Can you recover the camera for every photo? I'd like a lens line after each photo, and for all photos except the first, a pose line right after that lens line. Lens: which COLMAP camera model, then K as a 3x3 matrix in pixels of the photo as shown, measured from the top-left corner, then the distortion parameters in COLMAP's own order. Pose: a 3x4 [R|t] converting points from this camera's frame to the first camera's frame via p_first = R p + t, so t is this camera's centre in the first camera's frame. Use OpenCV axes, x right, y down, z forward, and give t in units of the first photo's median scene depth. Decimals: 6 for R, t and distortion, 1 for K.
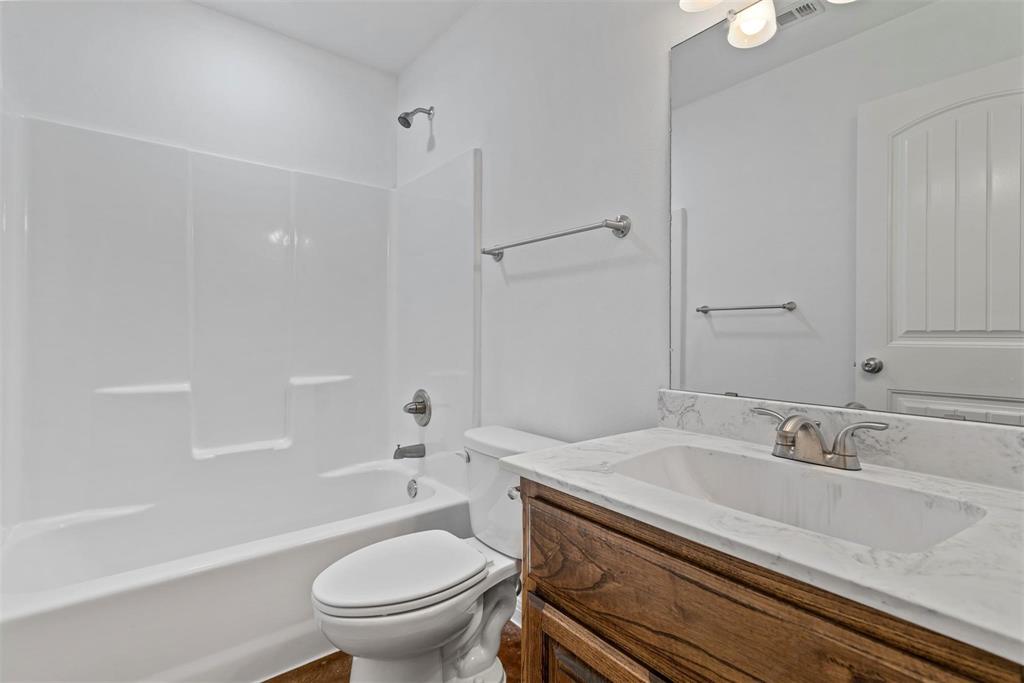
lens RADIAL K [[484.2, 0, 512.2], [0, 484.2, 344.7], [0, 0, 1]] dist [0.003642, -0.000361]
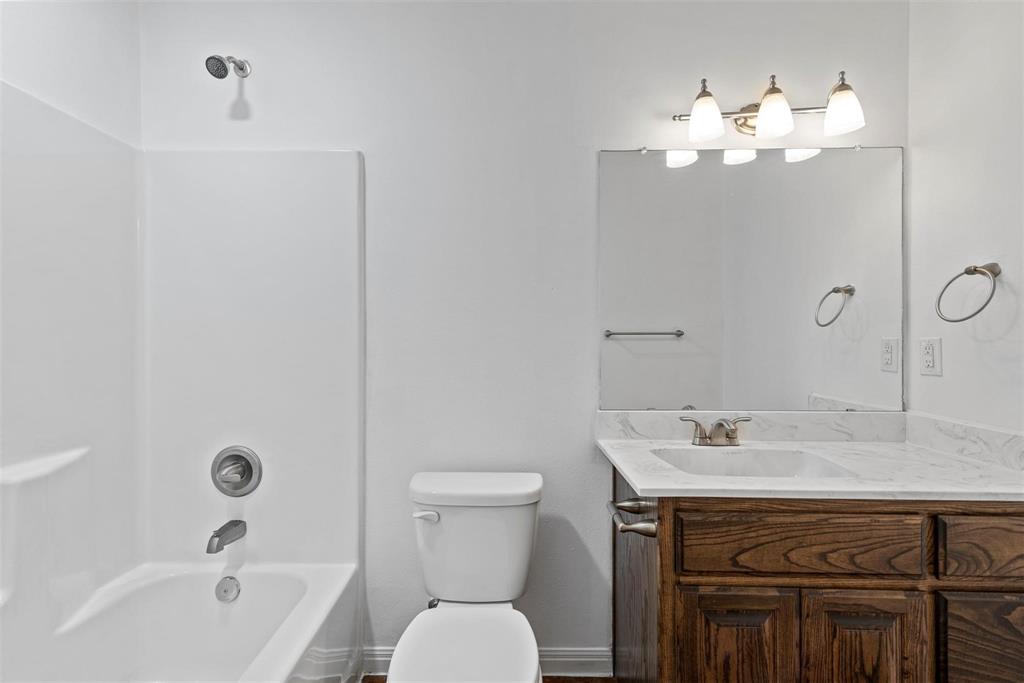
lens RADIAL K [[484.2, 0, 513.7], [0, 484.2, 336.7], [0, 0, 1]] dist [0.003642, -0.000361]
pose [[0.605037, 0.010024, 0.796134, -0.525734], [0.012703, 0.999672, -0.022241, -0.048436], [-0.796096, 0.023570, 0.604711, 0.239138]]
